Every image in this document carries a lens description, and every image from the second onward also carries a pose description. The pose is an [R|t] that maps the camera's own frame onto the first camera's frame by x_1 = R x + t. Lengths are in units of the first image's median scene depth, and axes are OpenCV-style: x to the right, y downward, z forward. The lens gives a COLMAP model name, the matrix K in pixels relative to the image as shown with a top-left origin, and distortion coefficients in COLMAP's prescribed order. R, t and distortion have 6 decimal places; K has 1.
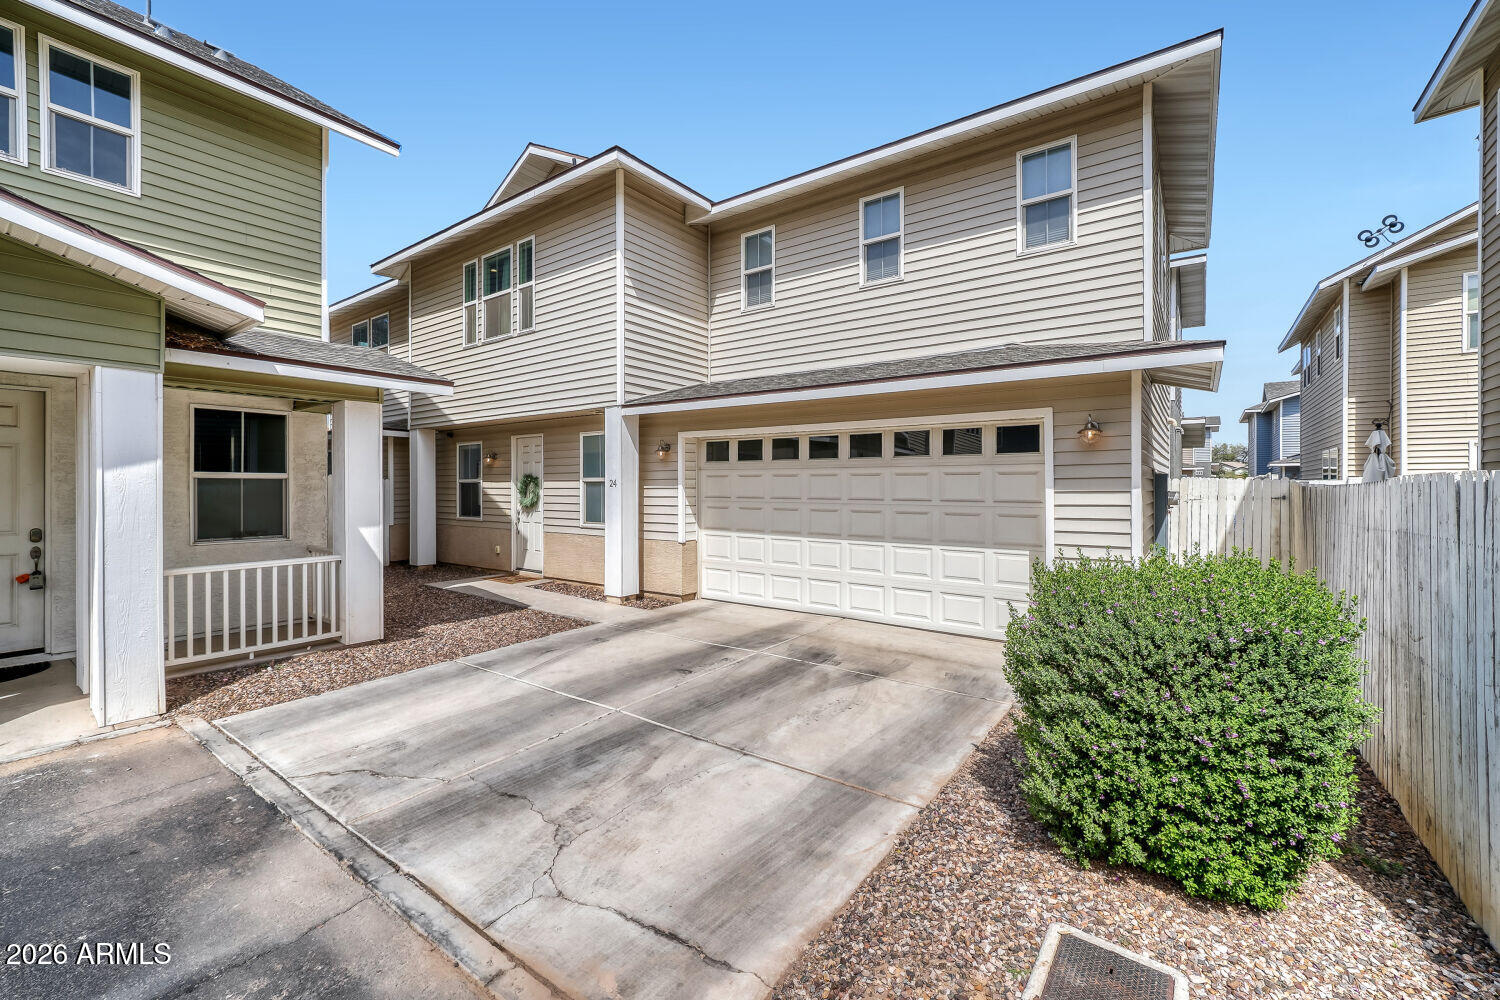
lens RADIAL K [[614.9, 0, 740.4], [0, 614.9, 486.7], [0, 0, 1]] dist [-0.002801, -0.000009]
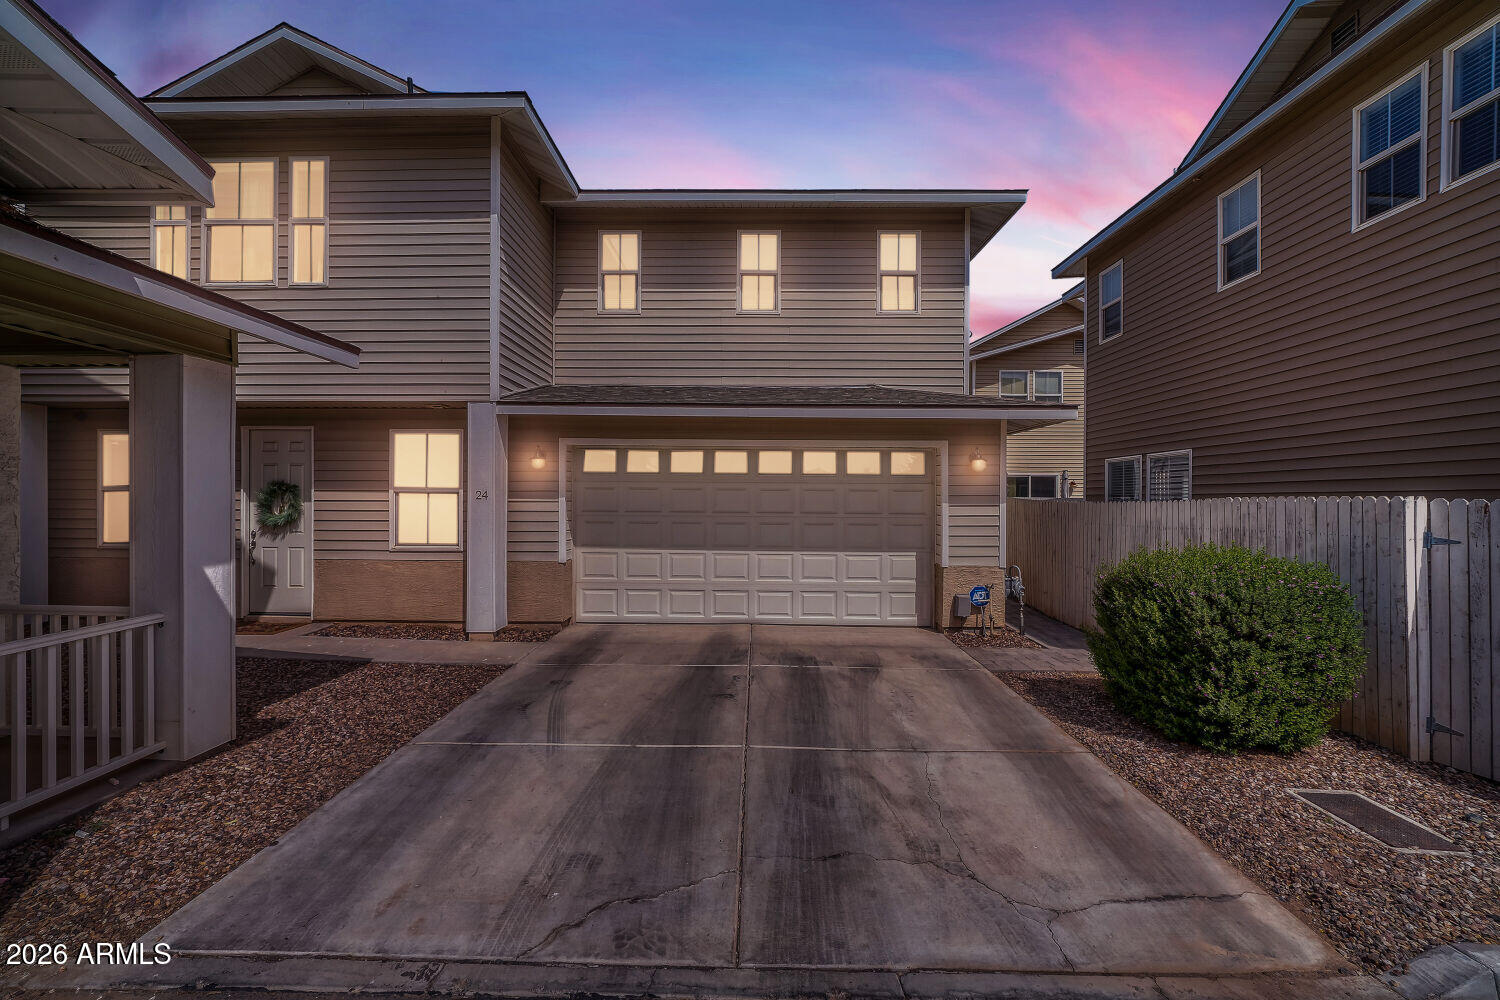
lens RADIAL K [[589.4, 0, 750.0], [0, 589.4, 500.0], [0, 0, 1]] dist [-0.006882, -0.000028]
pose [[0.816274, 0.005122, 0.577642, -0.652647], [-0.005460, 0.999984, -0.001152, -0.000001], [-0.577639, -0.002214, 0.816289, 0.266949]]
